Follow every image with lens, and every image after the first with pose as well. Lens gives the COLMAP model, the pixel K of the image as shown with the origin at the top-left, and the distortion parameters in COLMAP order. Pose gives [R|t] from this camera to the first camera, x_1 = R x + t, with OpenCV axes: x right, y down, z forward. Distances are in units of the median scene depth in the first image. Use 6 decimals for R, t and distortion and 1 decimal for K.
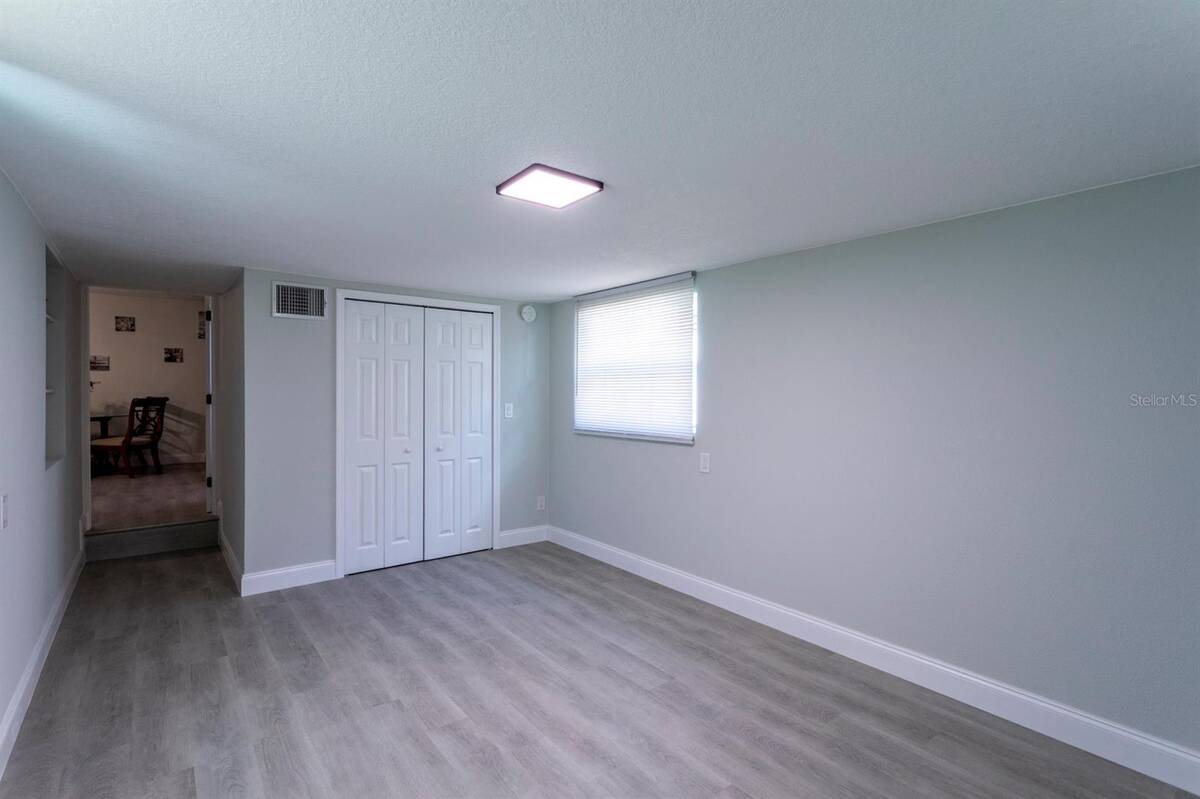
lens RADIAL K [[561.7, 0, 591.7], [0, 561.7, 393.1], [0, 0, 1]] dist [-0.000055, 0.001646]
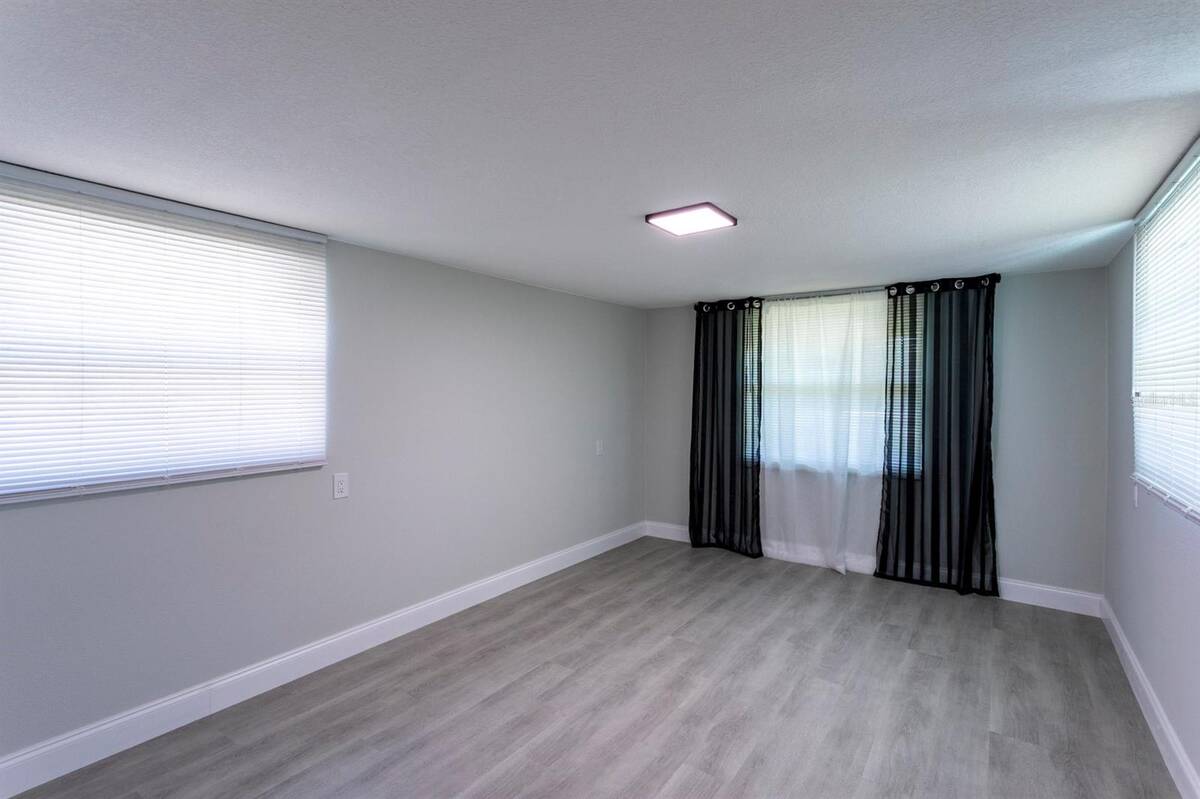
lens RADIAL K [[561.7, 0, 591.7], [0, 561.7, 393.1], [0, 0, 1]] dist [-0.000055, 0.001646]
pose [[-0.282288, -0.012030, 0.959254, -0.731599], [0.004268, 0.999896, 0.013796, -0.016982], [-0.959320, 0.007988, -0.282207, 0.987414]]
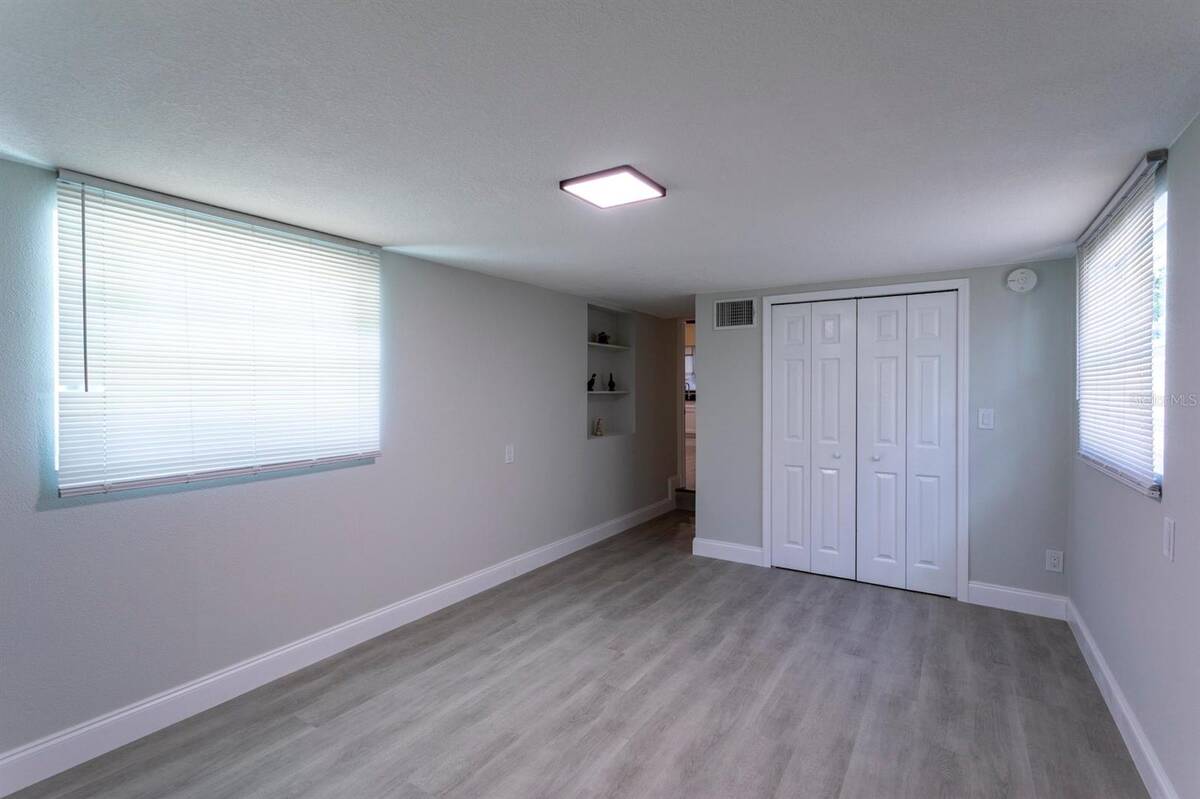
lens RADIAL K [[561.7, 0, 591.7], [0, 561.7, 393.1], [0, 0, 1]] dist [-0.000055, 0.001646]
pose [[0.325725, 0.000933, -0.945464, 0.557818], [-0.004733, 0.999989, -0.000644, 0.000867], [0.945453, 0.004684, 0.325725, 0.412228]]
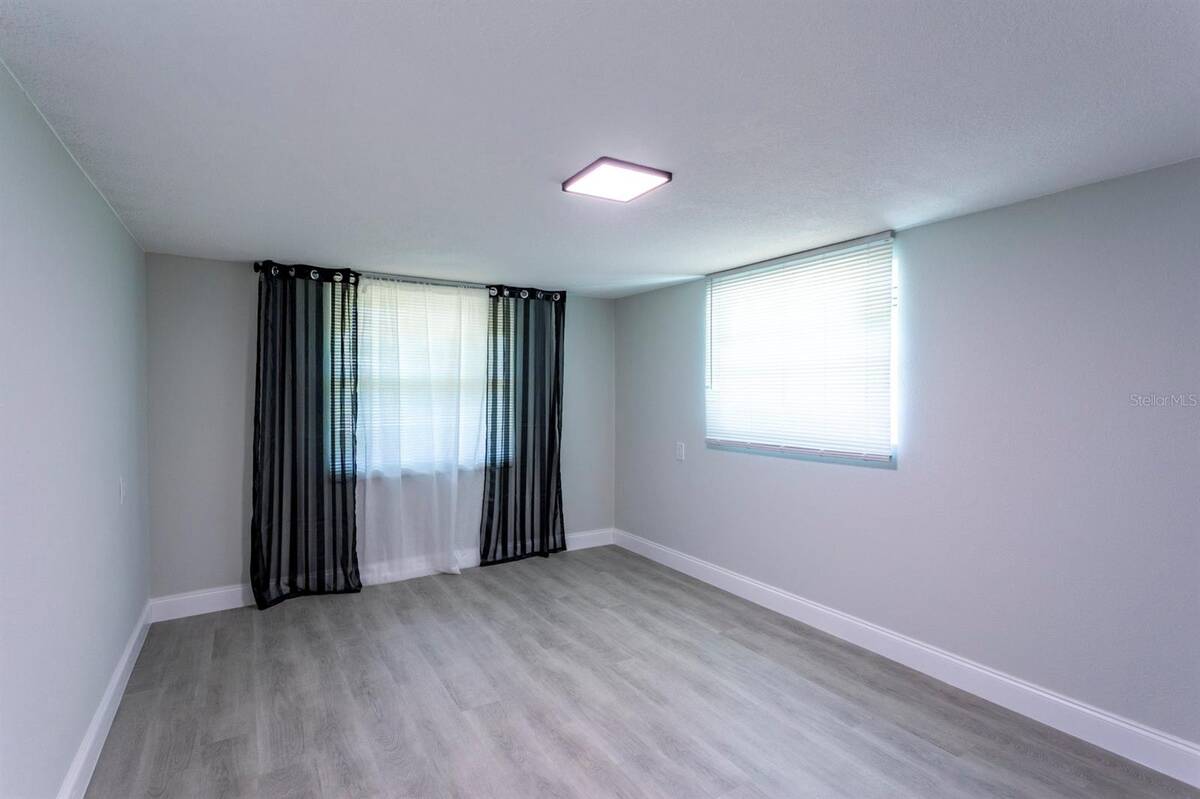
lens RADIAL K [[561.7, 0, 591.7], [0, 561.7, 393.1], [0, 0, 1]] dist [-0.000055, 0.001646]
pose [[-0.994494, -0.006417, 0.104597, -0.089976], [-0.004651, 0.999843, 0.017119, -0.008484], [-0.104691, 0.016539, -0.994367, 1.282032]]
